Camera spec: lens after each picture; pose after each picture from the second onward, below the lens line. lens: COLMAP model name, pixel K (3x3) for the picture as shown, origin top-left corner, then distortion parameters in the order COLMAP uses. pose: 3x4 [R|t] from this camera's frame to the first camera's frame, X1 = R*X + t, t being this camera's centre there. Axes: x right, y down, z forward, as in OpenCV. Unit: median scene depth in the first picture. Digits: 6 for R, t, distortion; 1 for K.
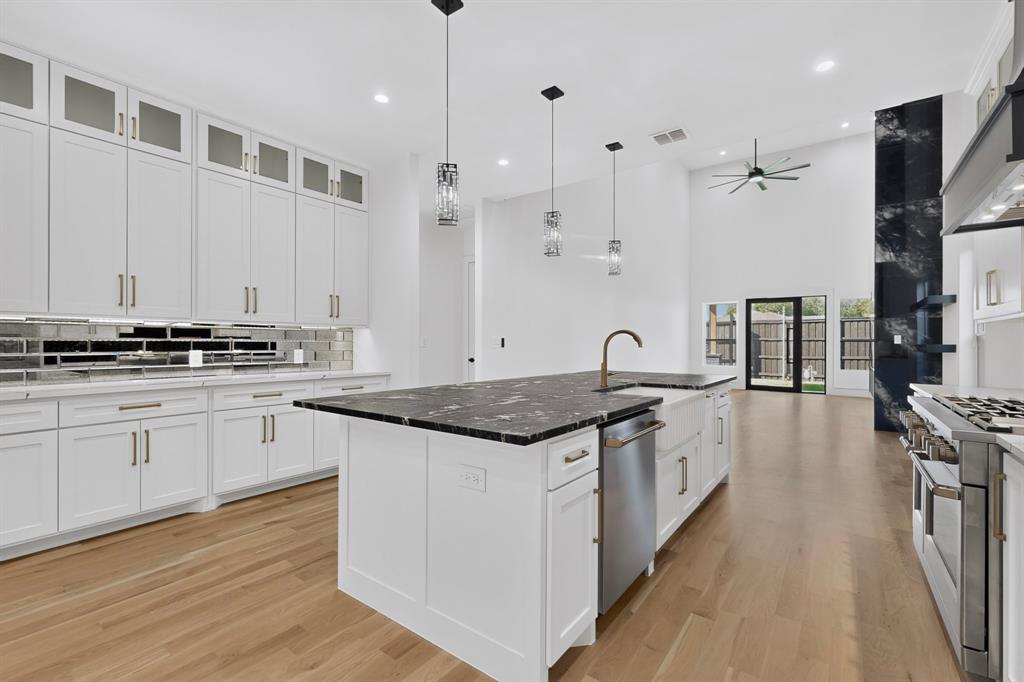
lens RADIAL K [[444.1, 0, 511.4], [0, 444.1, 343.7], [0, 0, 1]] dist [-0.008762, 0.000489]
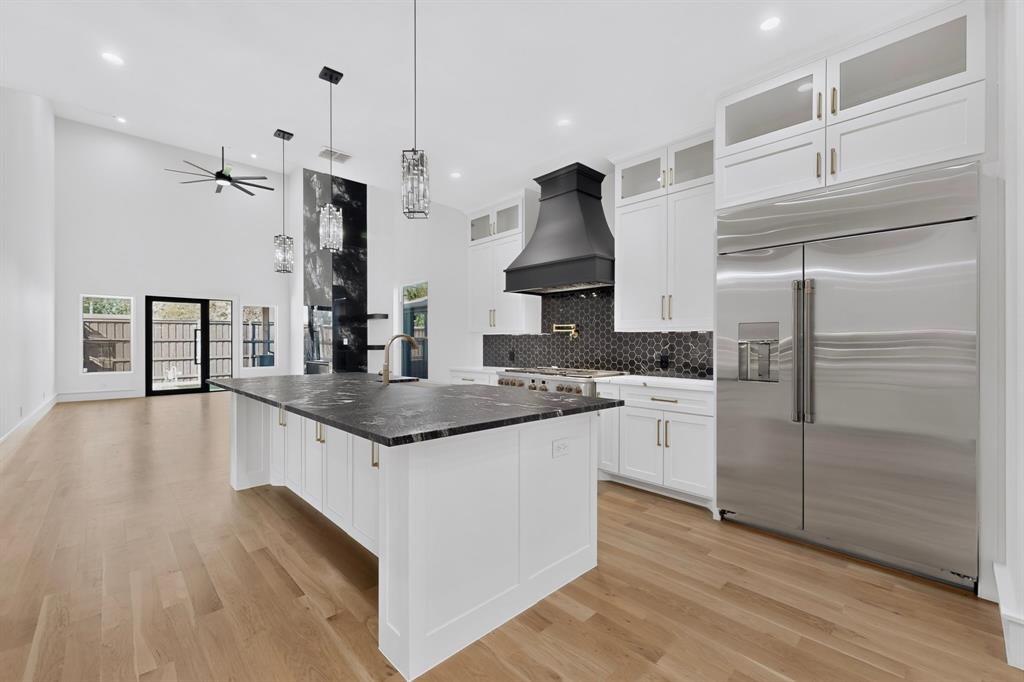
lens RADIAL K [[420.3, 0, 511.2], [0, 420.3, 345.8], [0, 0, 1]] dist [-0.001322, -0.000123]
pose [[0.161837, -0.009584, 0.986771, -0.285829], [0.005248, 0.999947, 0.008851, -0.003603], [-0.986803, 0.003746, 0.161879, 0.196253]]
